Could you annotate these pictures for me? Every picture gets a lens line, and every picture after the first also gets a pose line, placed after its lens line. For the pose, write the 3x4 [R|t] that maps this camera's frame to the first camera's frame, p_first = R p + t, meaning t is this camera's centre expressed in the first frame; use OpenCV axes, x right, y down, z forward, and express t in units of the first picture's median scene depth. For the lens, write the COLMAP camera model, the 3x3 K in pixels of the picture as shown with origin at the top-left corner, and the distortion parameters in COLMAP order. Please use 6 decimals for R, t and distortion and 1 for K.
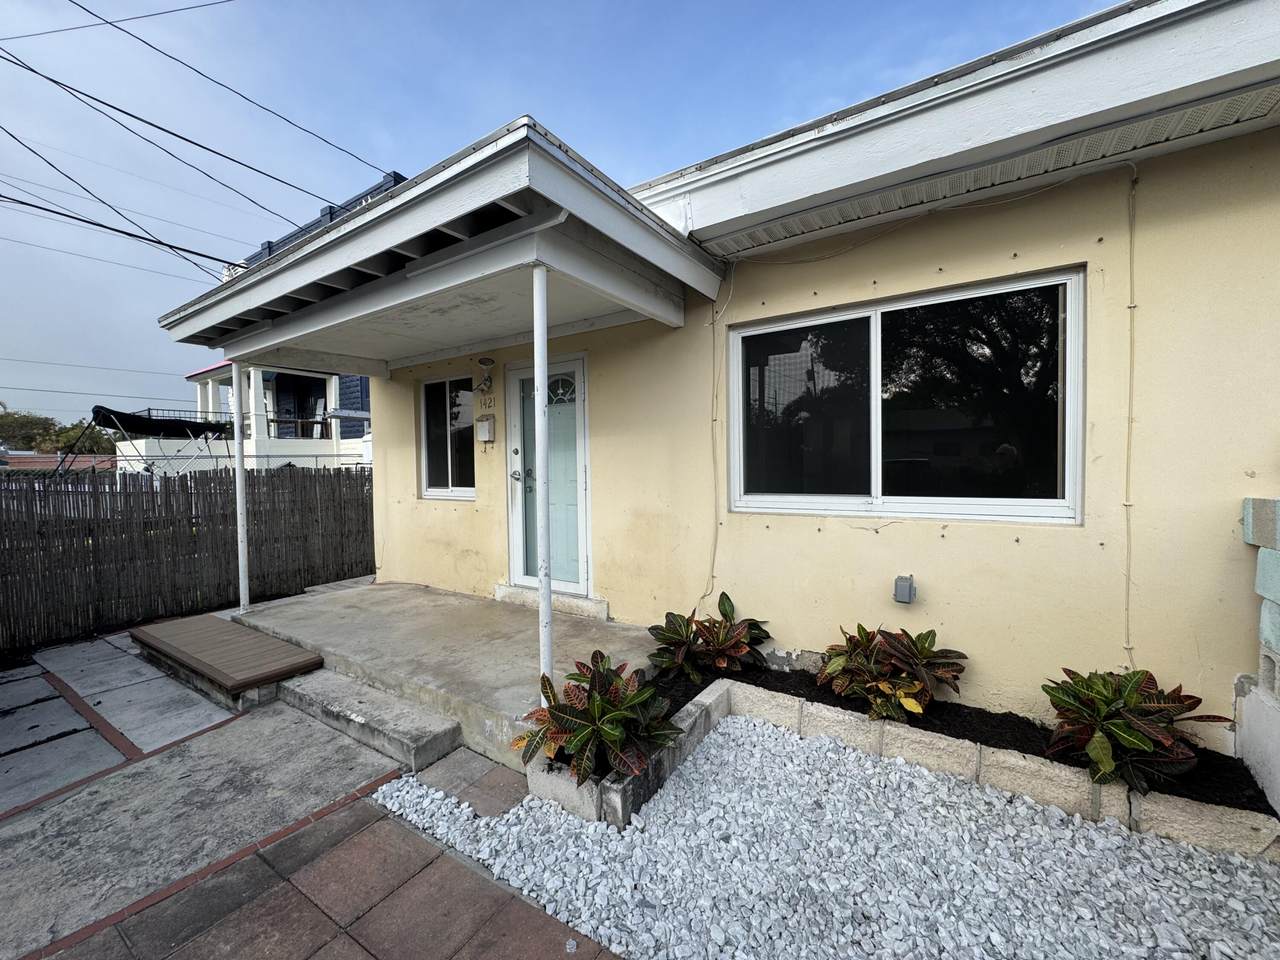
lens RADIAL K [[512.3, 0, 632.3], [0, 512.3, 477.9], [0, 0, 1]] dist [-0.002891, 0.000036]
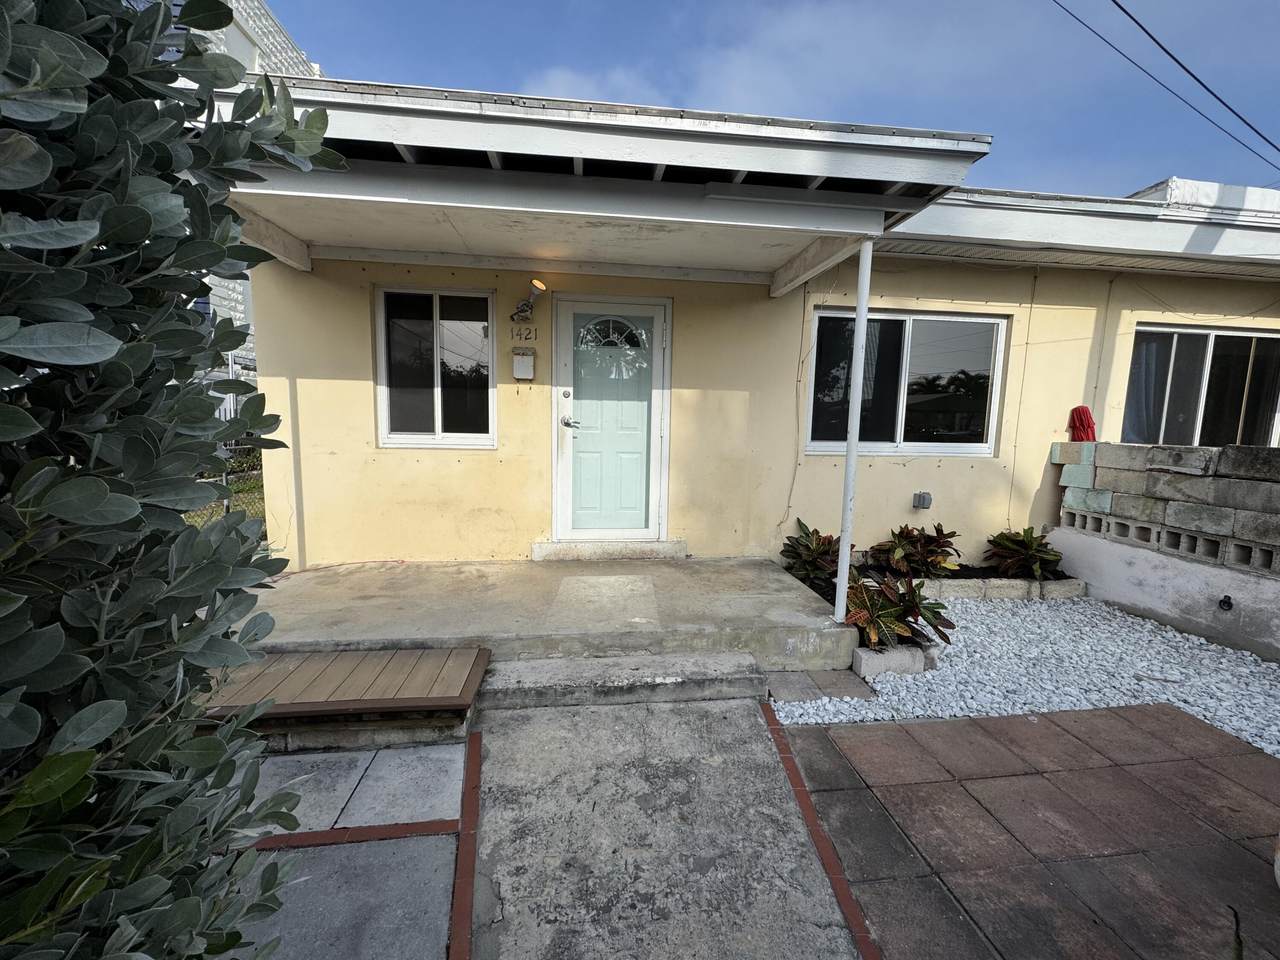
lens RADIAL K [[512.3, 0, 635.2], [0, 512.3, 478.2], [0, 0, 1]] dist [-0.002891, 0.000036]
pose [[0.765666, -0.039611, 0.642018, -1.201886], [-0.016465, 0.996568, 0.081121, 0.035354], [-0.643028, -0.072683, 0.762386, 0.373503]]
